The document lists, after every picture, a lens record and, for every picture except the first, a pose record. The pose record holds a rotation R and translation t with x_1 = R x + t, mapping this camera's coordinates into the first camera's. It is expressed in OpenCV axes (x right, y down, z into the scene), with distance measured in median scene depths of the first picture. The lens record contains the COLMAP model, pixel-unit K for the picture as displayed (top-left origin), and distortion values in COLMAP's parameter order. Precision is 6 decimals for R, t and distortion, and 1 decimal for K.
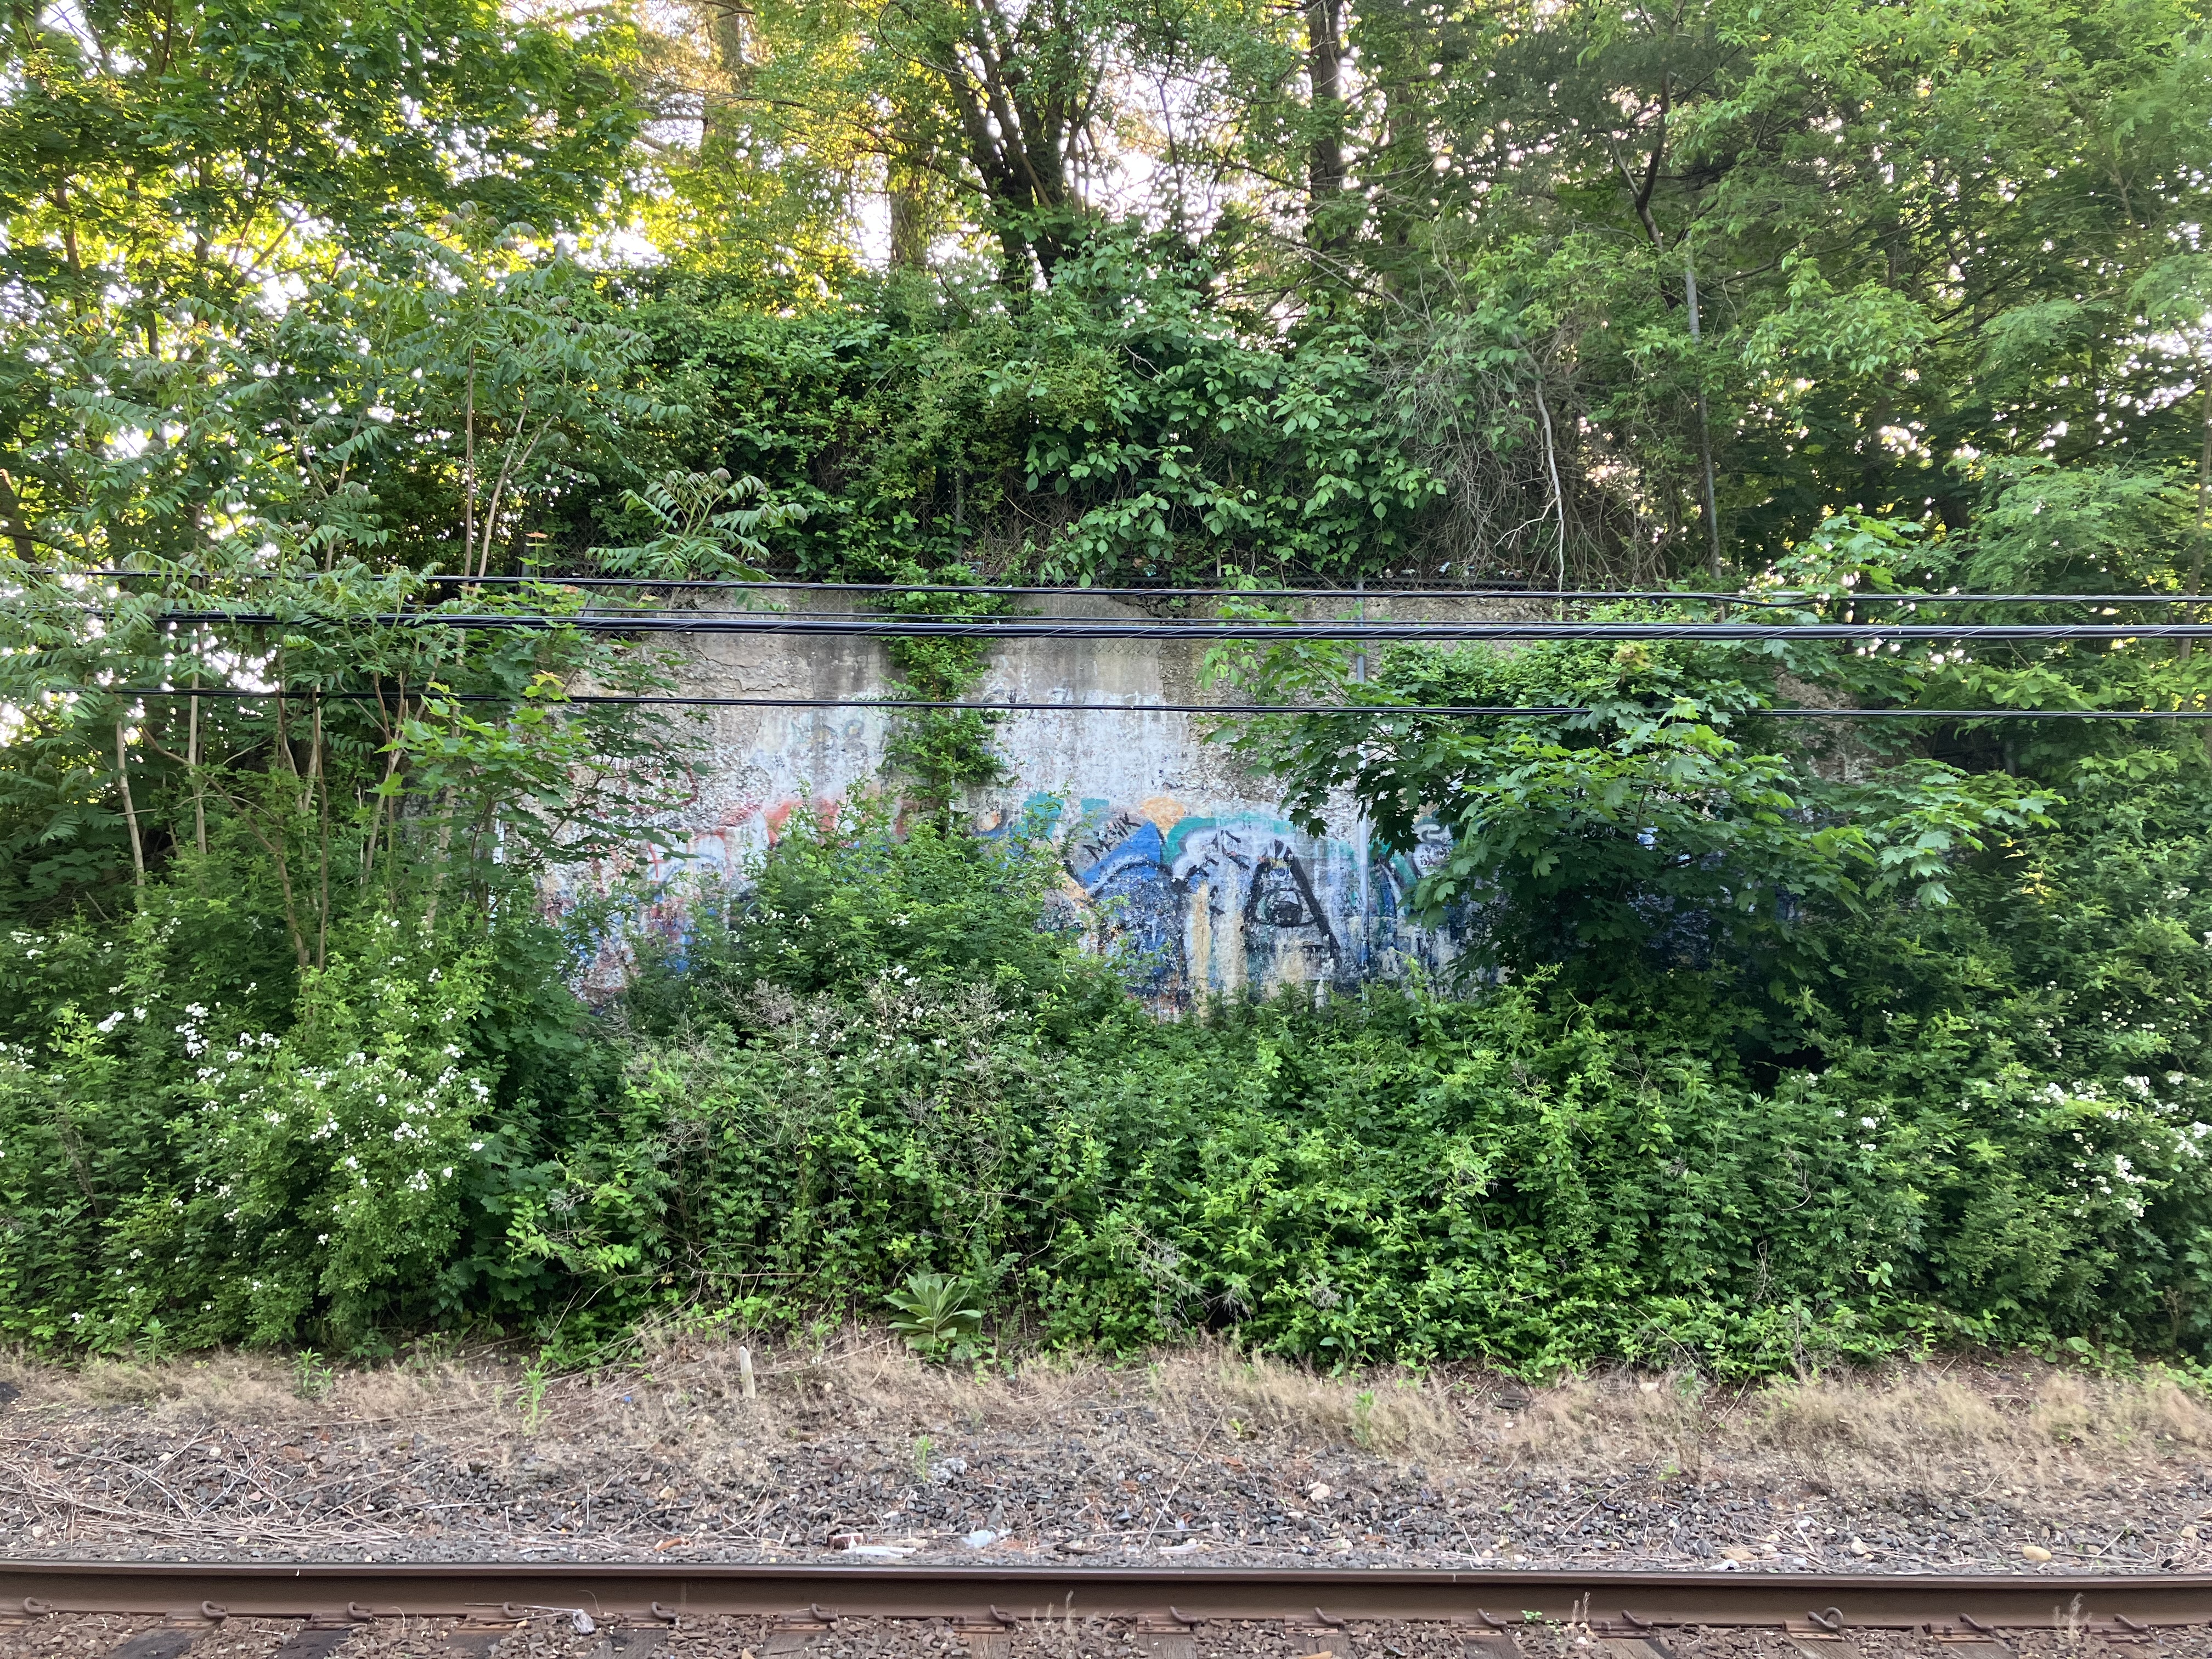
lens RADIAL K [[1854.2, 0, 1030.1], [0, 1854.2, 831.2], [0, 0, 1]] dist [0.092671, -0.000175]
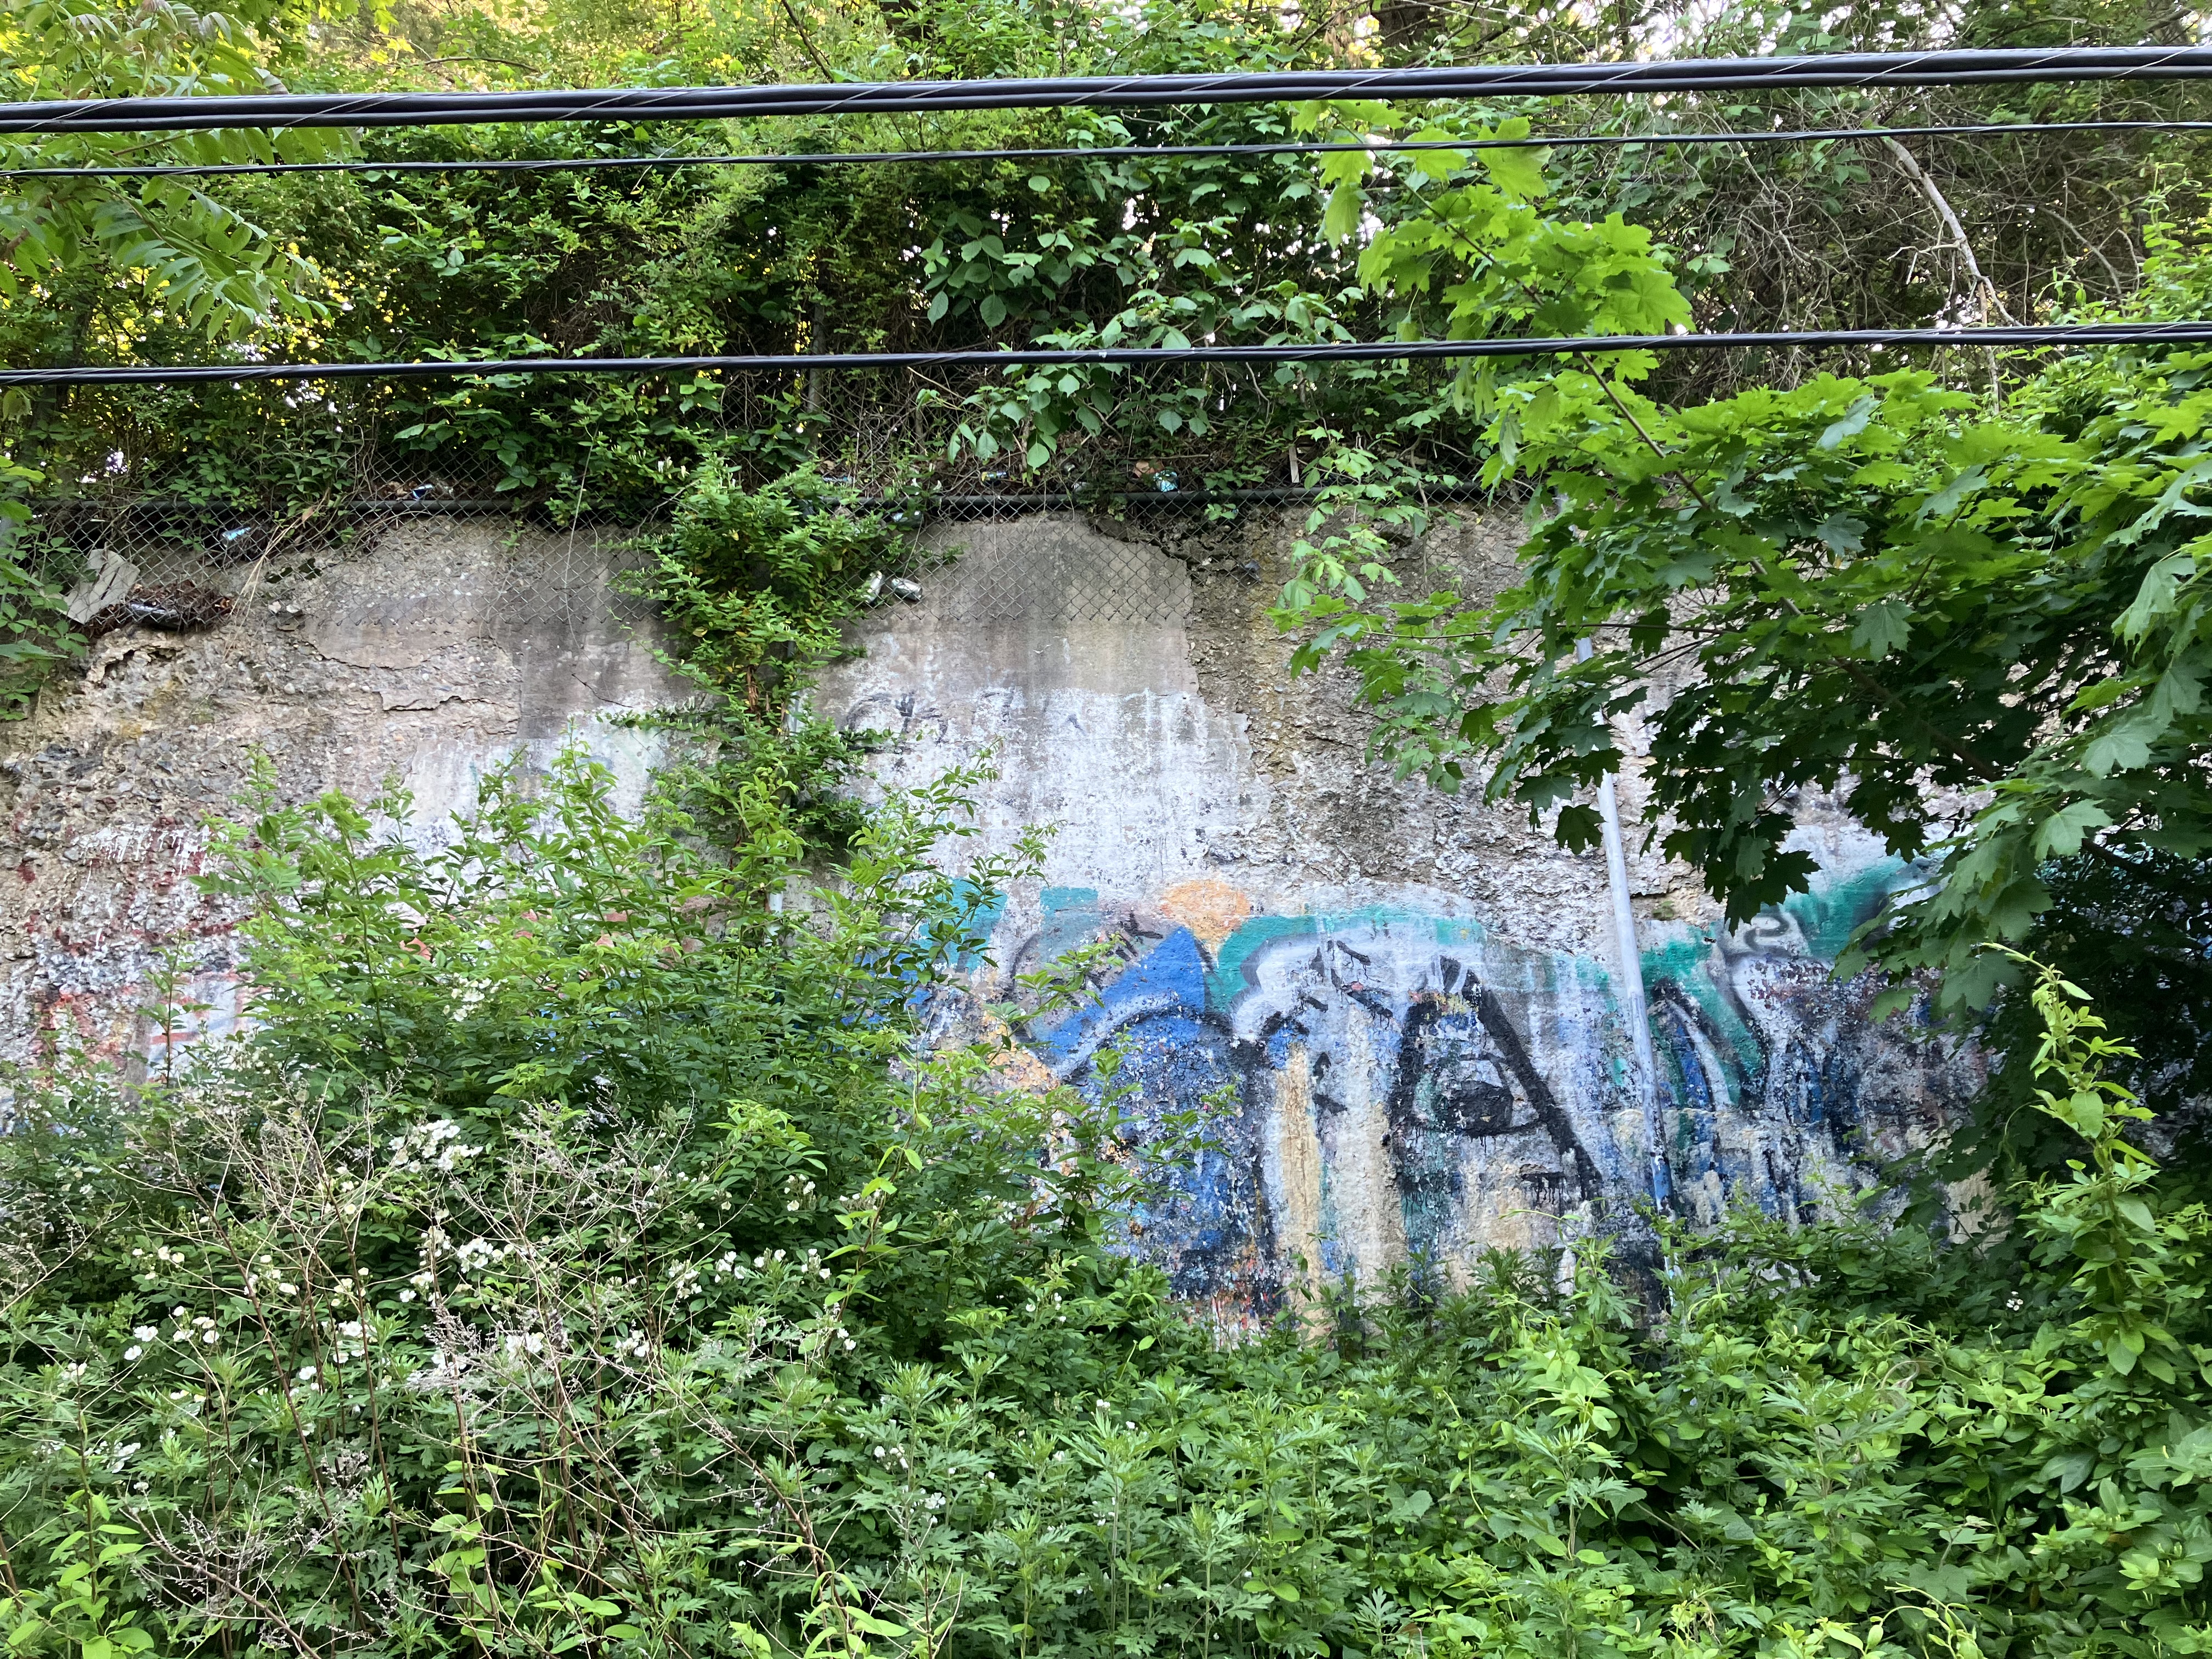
lens RADIAL K [[1892.8, 0, 1072.0], [0, 1892.8, 780.9], [0, 0, 1]] dist [0.109346, -0.422029]
pose [[0.999755, -0.021812, 0.003746, 0.035159], [0.022070, 0.970026, -0.241995, 0.078426], [0.001645, 0.242019, 0.970270, 0.512477]]
